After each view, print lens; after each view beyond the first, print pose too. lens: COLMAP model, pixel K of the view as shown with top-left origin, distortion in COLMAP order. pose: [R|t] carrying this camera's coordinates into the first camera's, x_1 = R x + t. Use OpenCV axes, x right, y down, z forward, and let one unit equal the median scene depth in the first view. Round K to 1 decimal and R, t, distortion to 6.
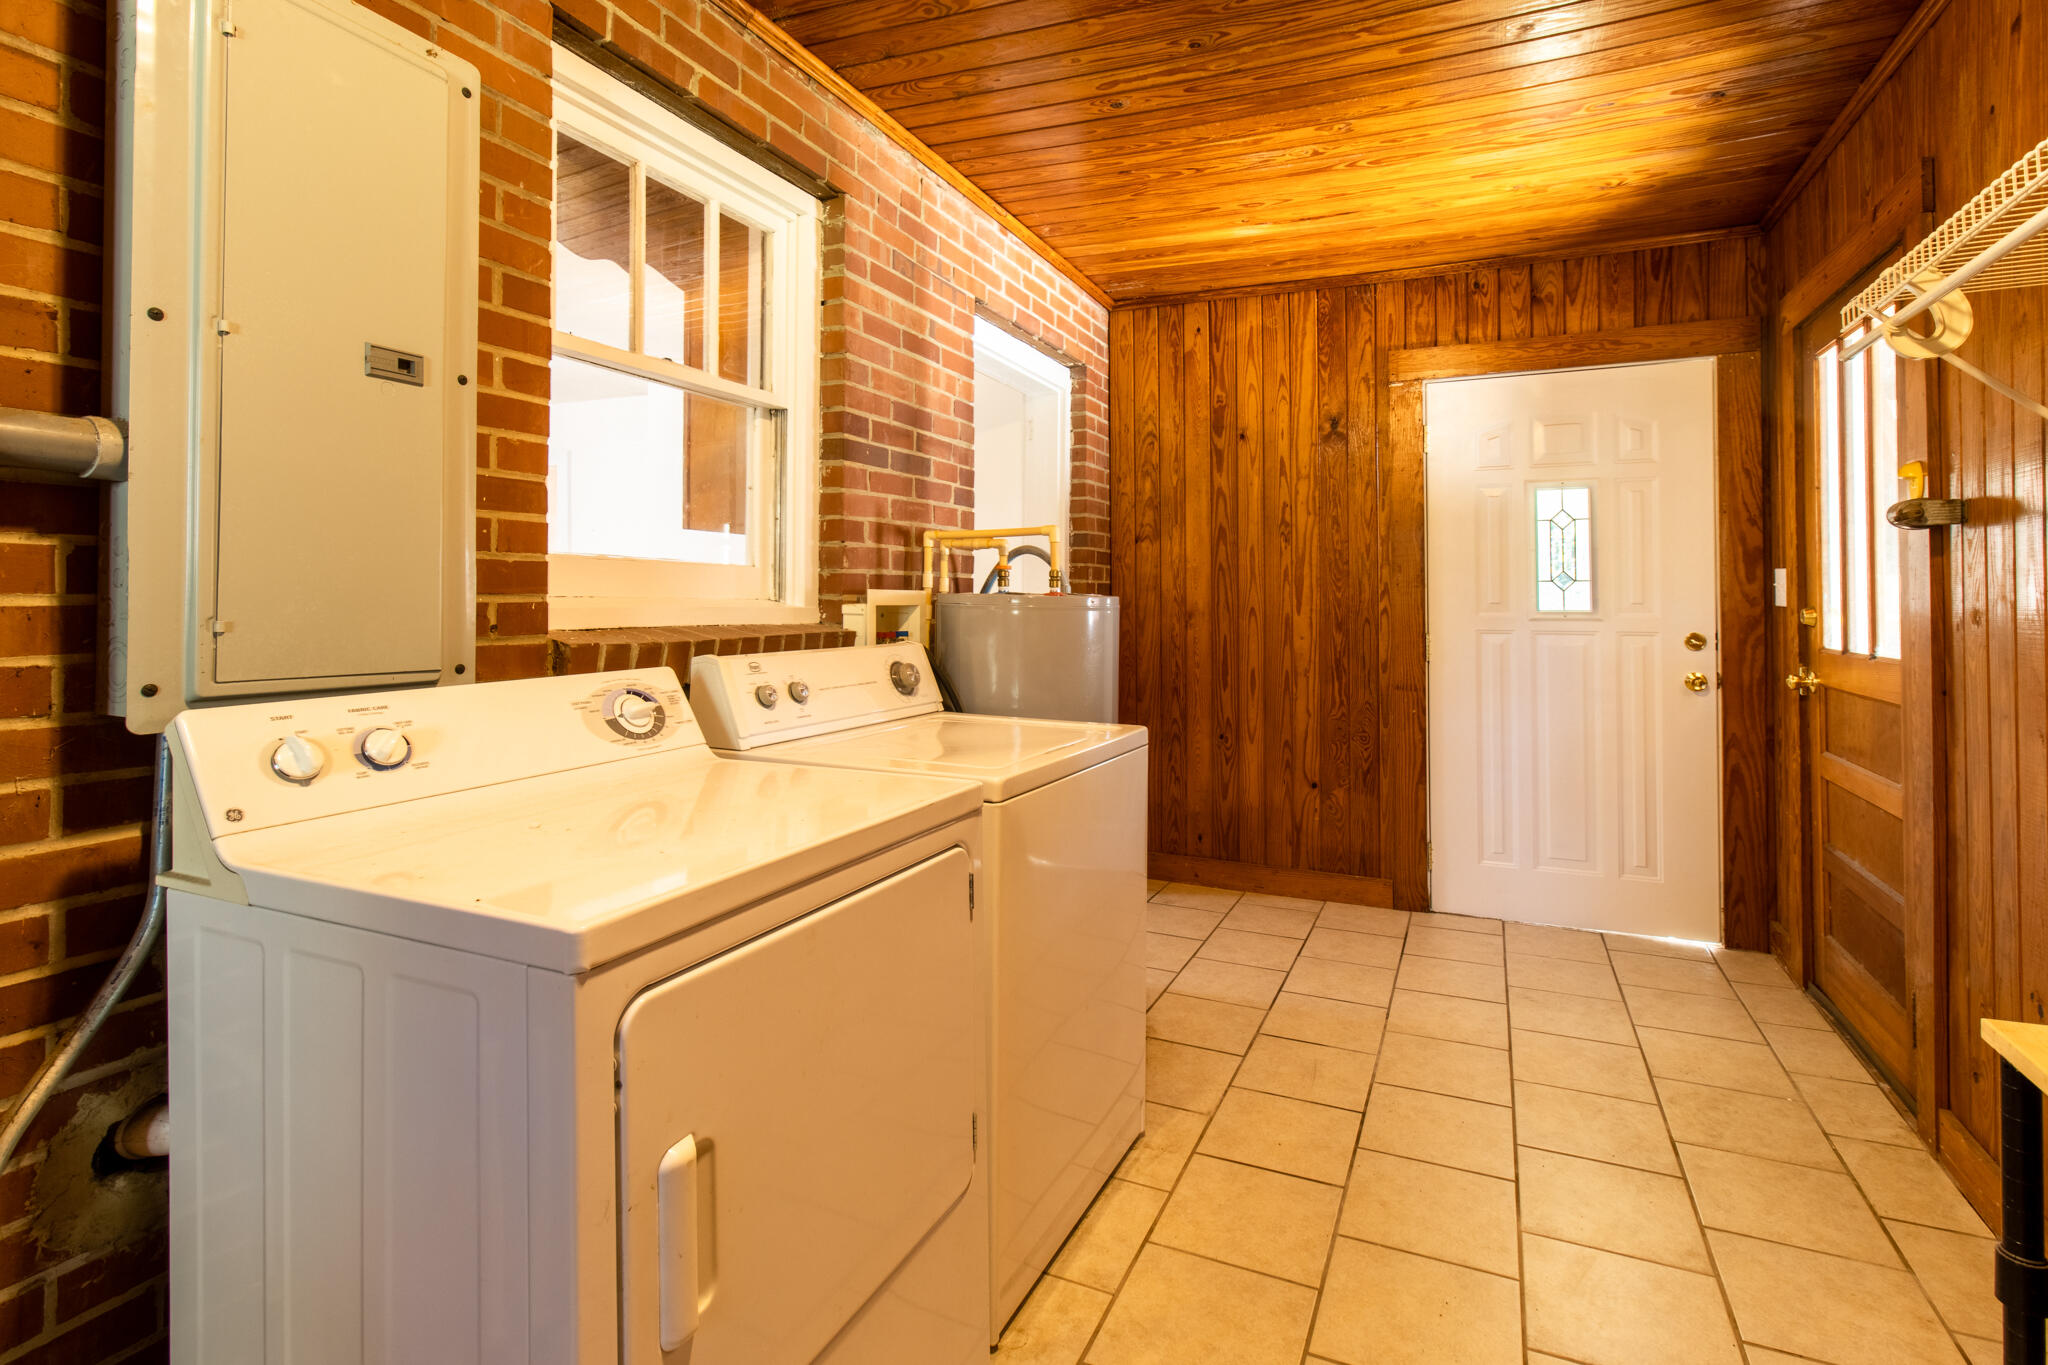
lens RADIAL K [[951.4, 0, 1013.6], [0, 951.4, 588.3], [0, 0, 1]] dist [-0.013512, -0.003336]
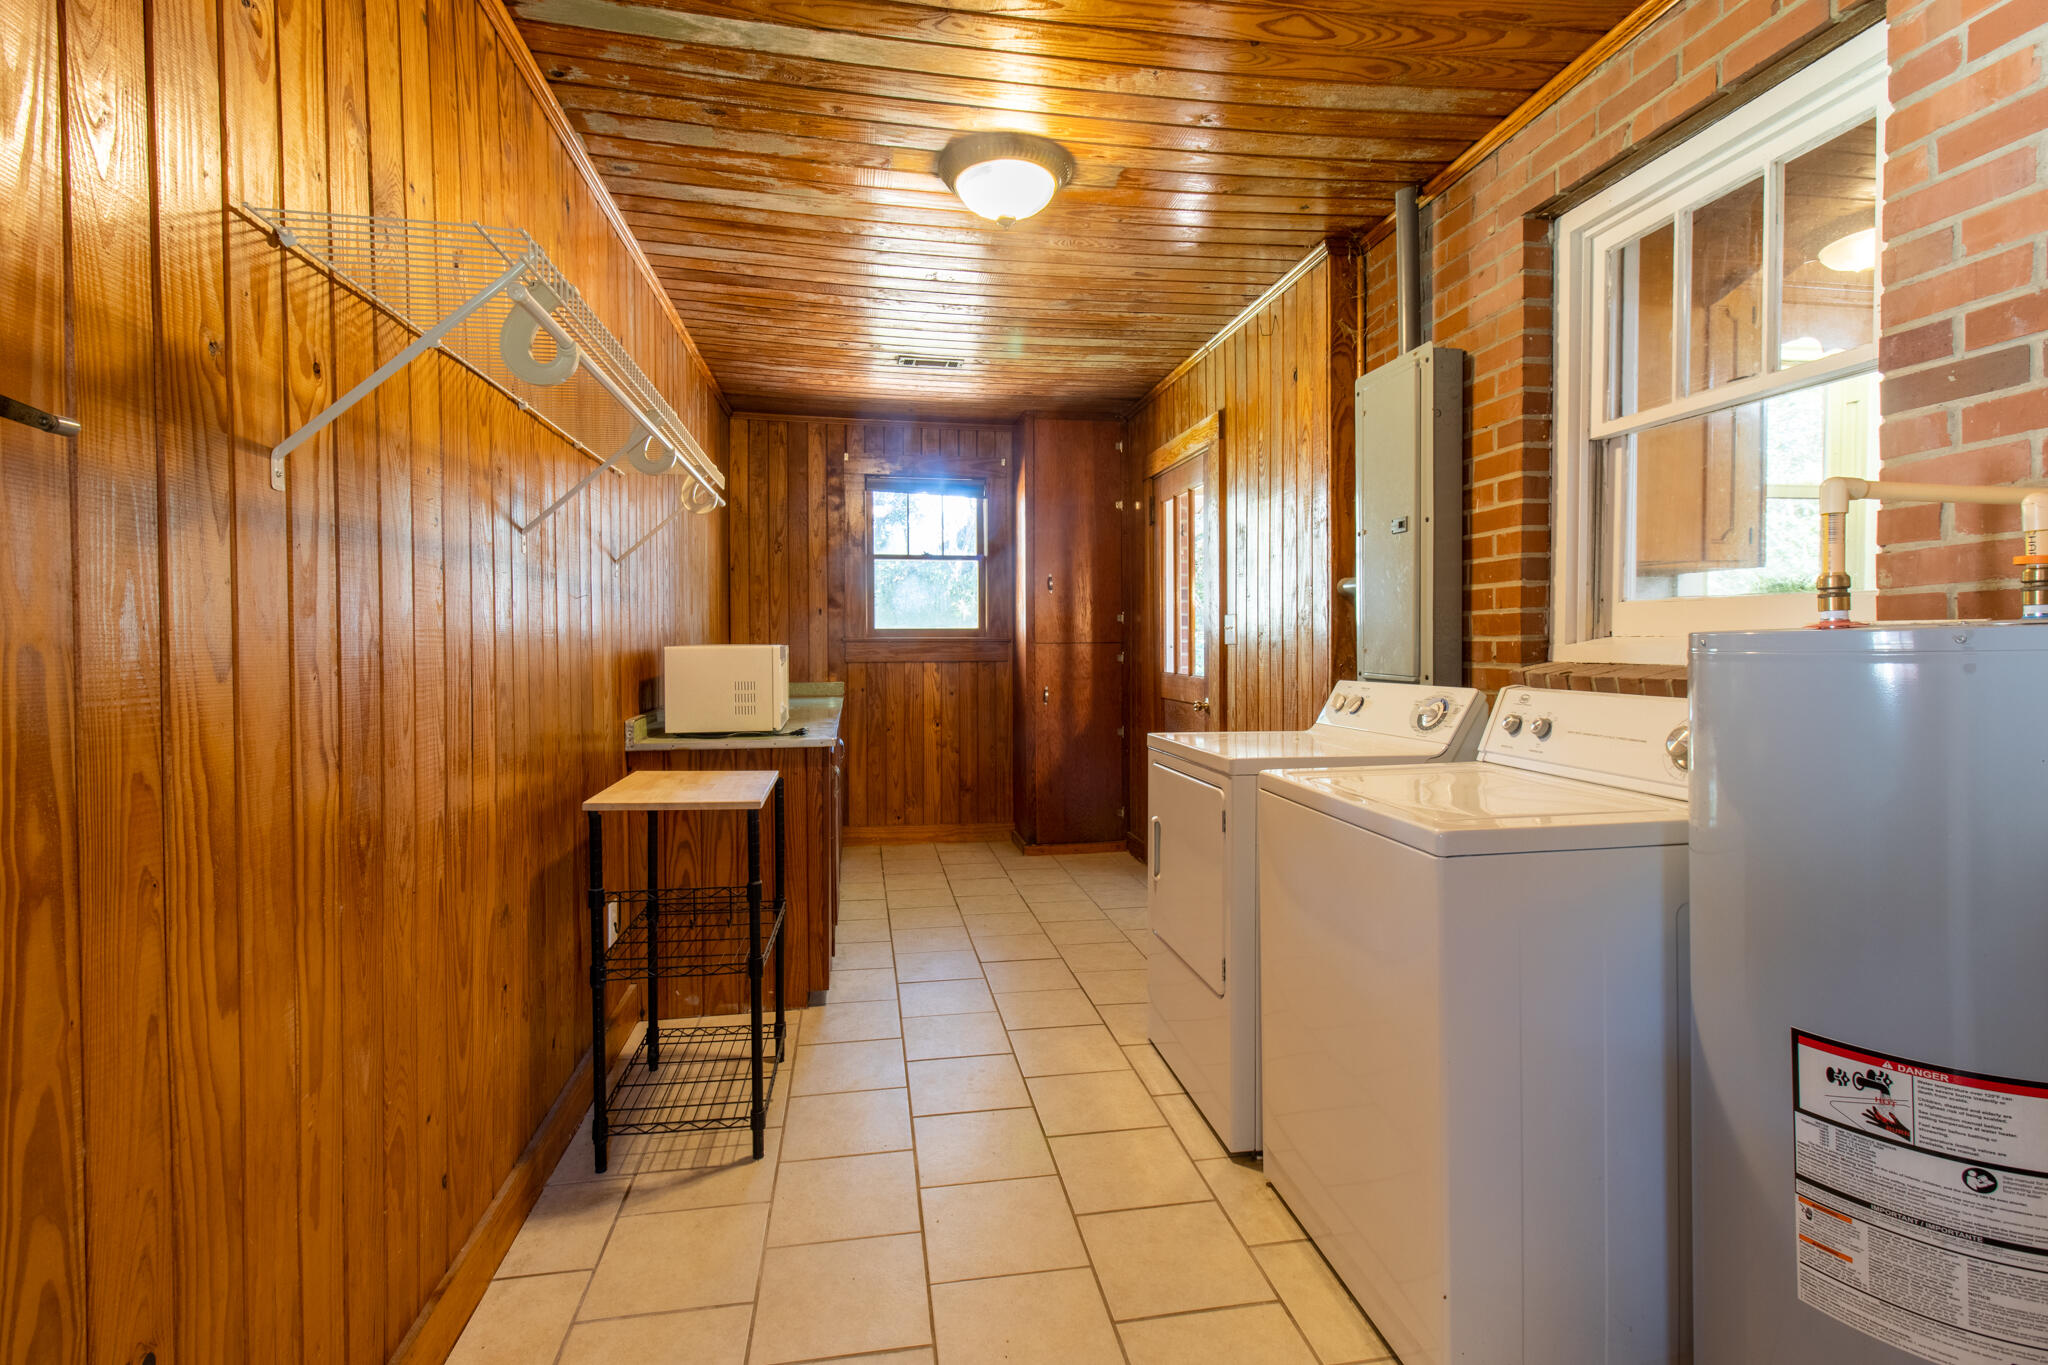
lens RADIAL K [[951.4, 0, 1029.7], [0, 951.4, 675.9], [0, 0, 1]] dist [-0.013512, -0.003336]
pose [[-0.806400, 0.028265, -0.590694, 0.849001], [0.016127, 0.999537, 0.025812, 0.016123], [0.591150, 0.011289, -0.806483, 1.522482]]
